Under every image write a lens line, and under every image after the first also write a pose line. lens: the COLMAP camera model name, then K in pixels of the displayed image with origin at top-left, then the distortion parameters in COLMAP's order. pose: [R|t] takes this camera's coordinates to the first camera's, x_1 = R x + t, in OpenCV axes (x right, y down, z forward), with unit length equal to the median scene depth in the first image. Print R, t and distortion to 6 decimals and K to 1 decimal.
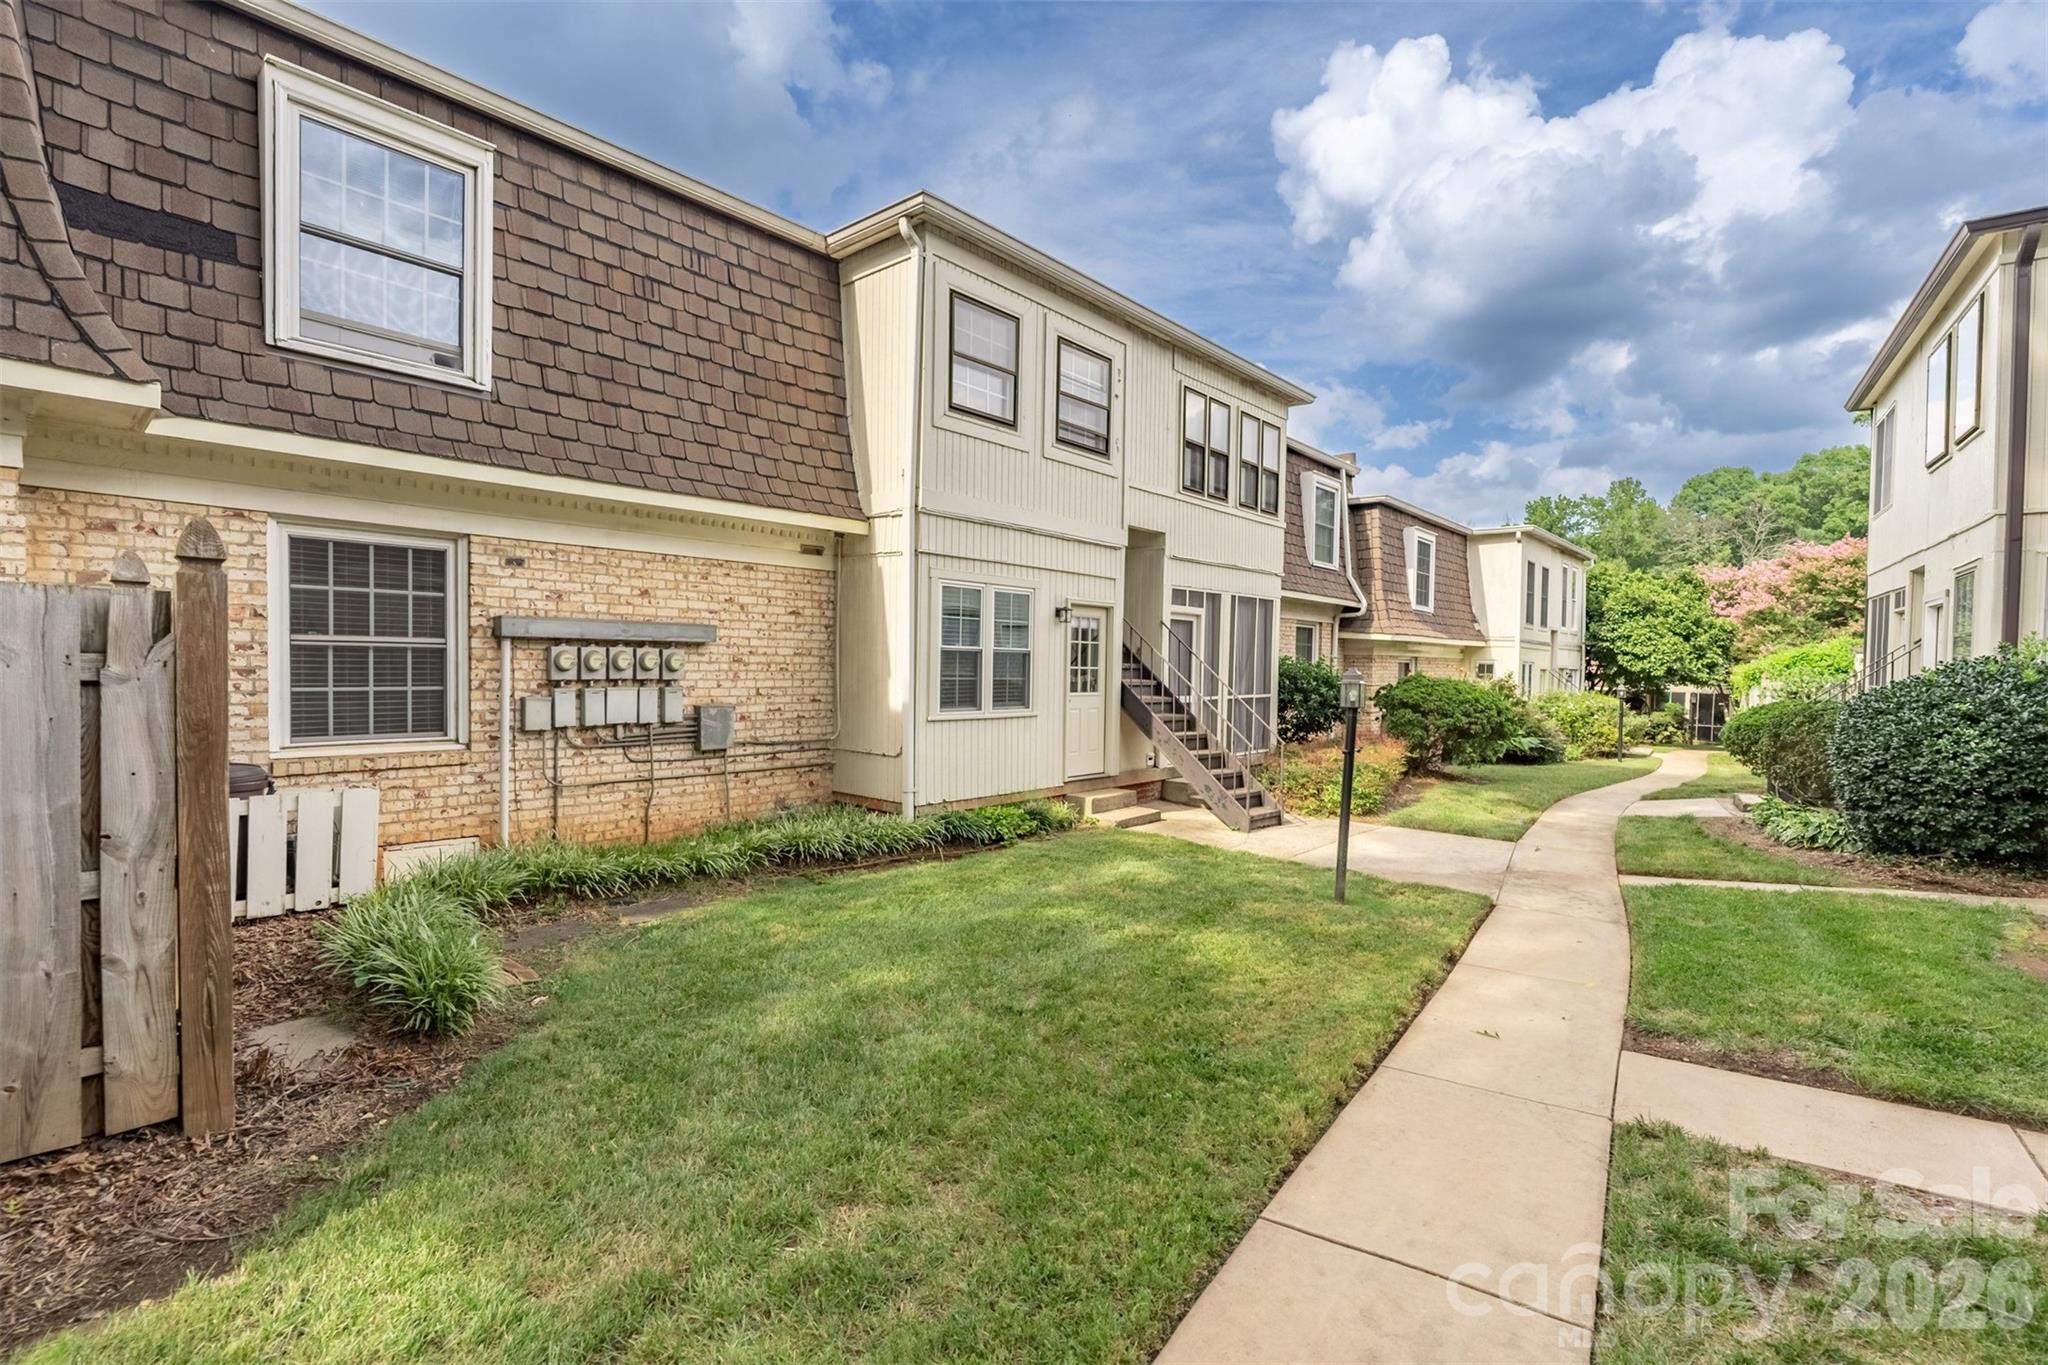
lens RADIAL K [[917.4, 0, 1026.0], [0, 917.4, 692.5], [0, 0, 1]] dist [-0.000079, 0.000518]
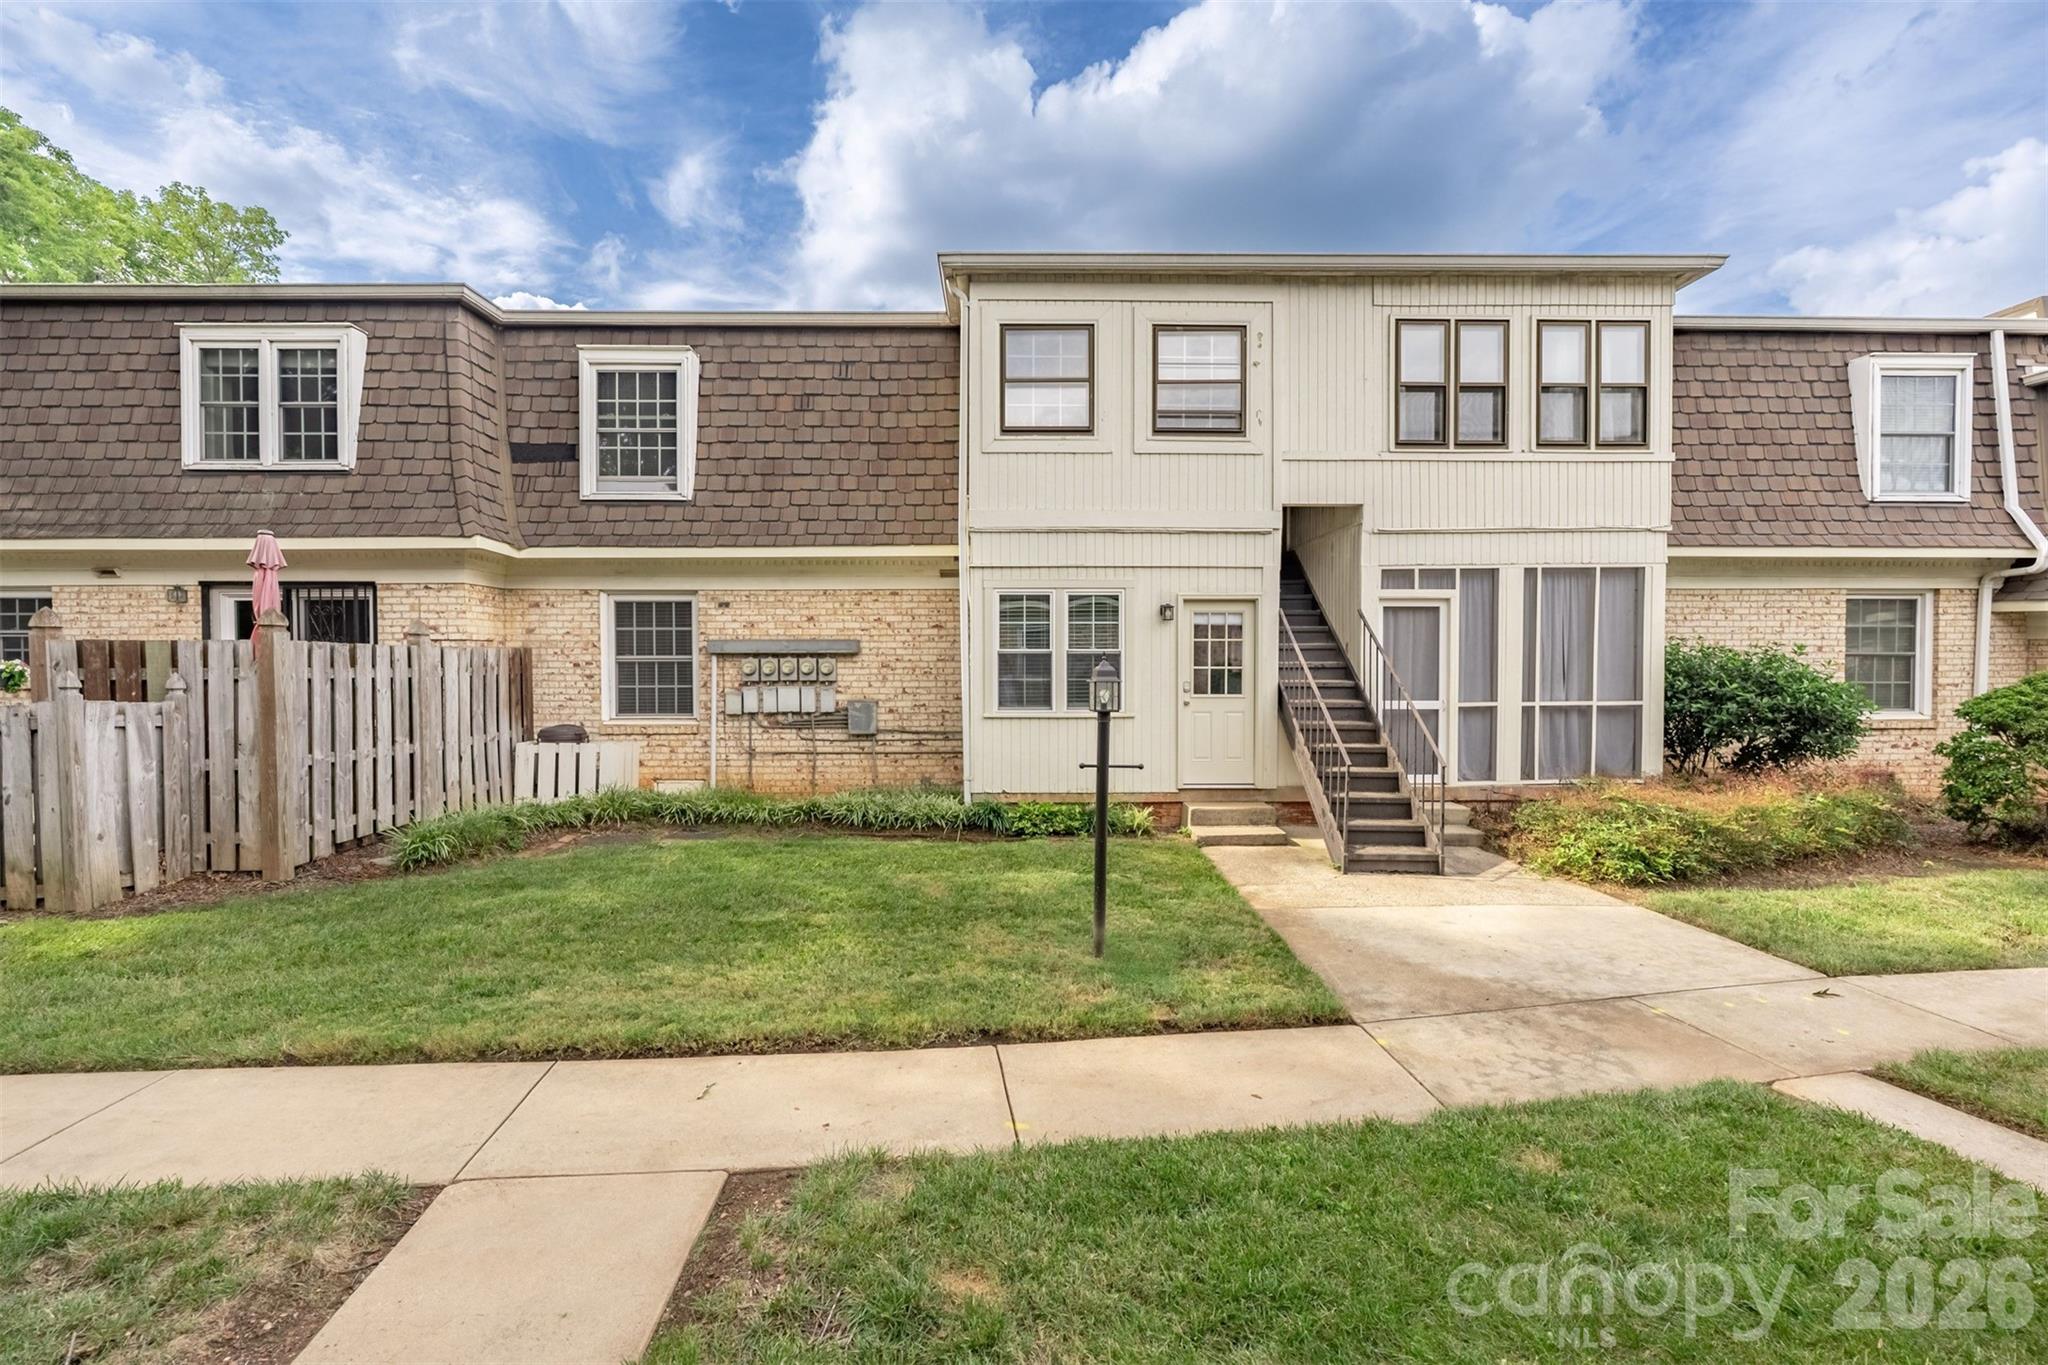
lens RADIAL K [[811.8, 0, 1014.4], [0, 811.8, 685.3], [0, 0, 1]] dist [-0.002240, 0.000038]
pose [[0.672632, -0.000094, -0.739977, 0.553476], [-0.010395, 0.999900, -0.009576, 0.000892], [0.739904, 0.014133, 0.672564, 0.313074]]
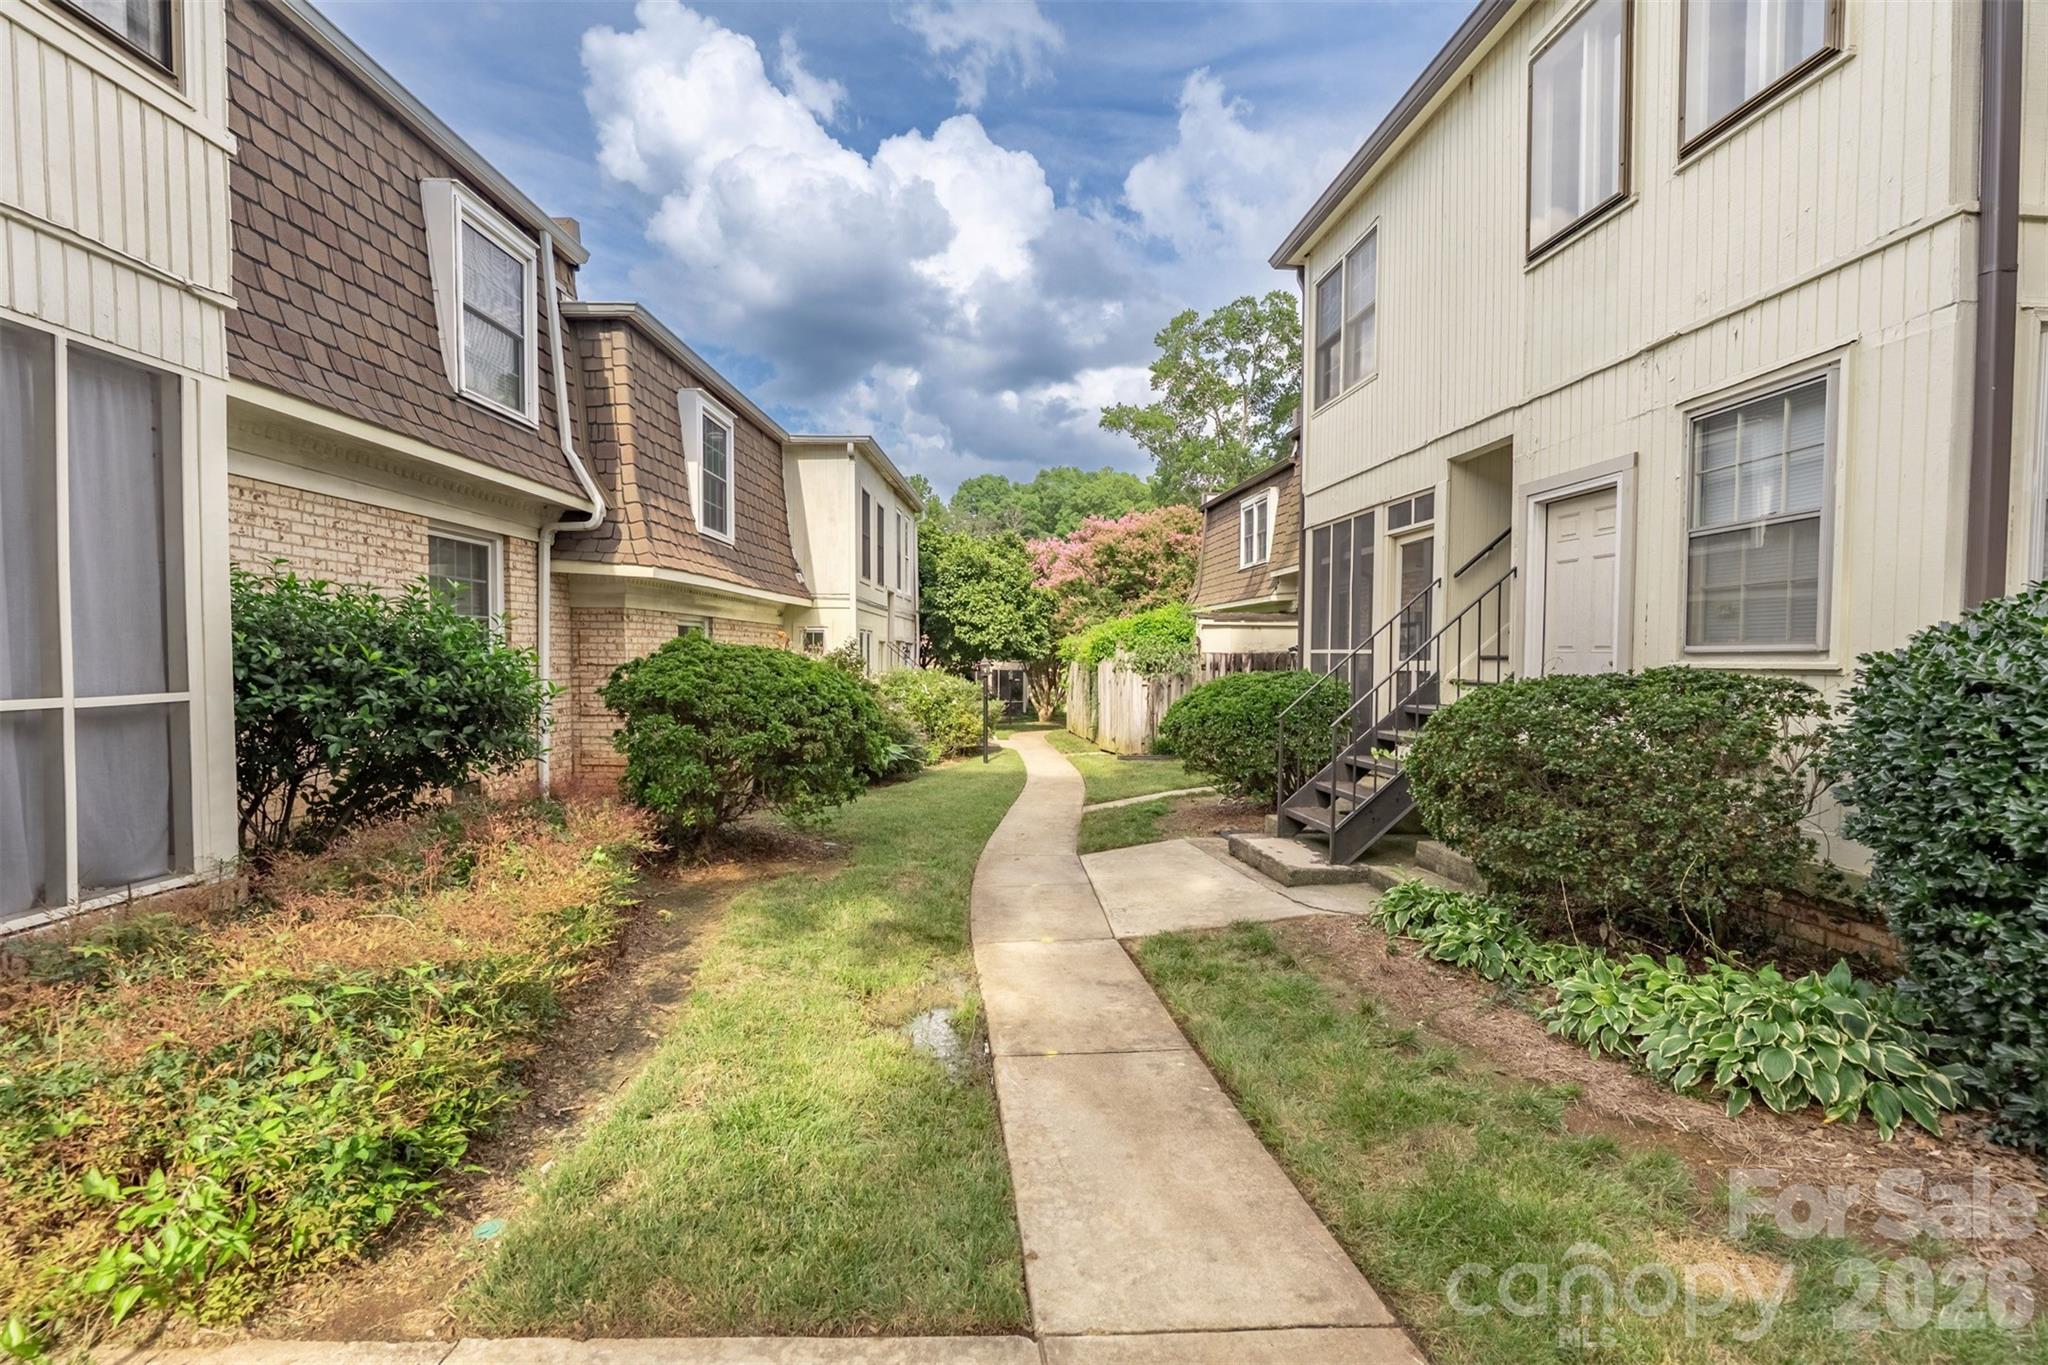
lens RADIAL K [[917.4, 0, 1026.0], [0, 917.4, 692.5], [0, 0, 1]] dist [-0.000079, 0.000518]
pose [[0.762274, -0.036808, 0.646207, 0.387362], [0.026600, 0.999320, 0.025544, 0.001968], [-0.646708, -0.002283, 0.762734, 0.816719]]
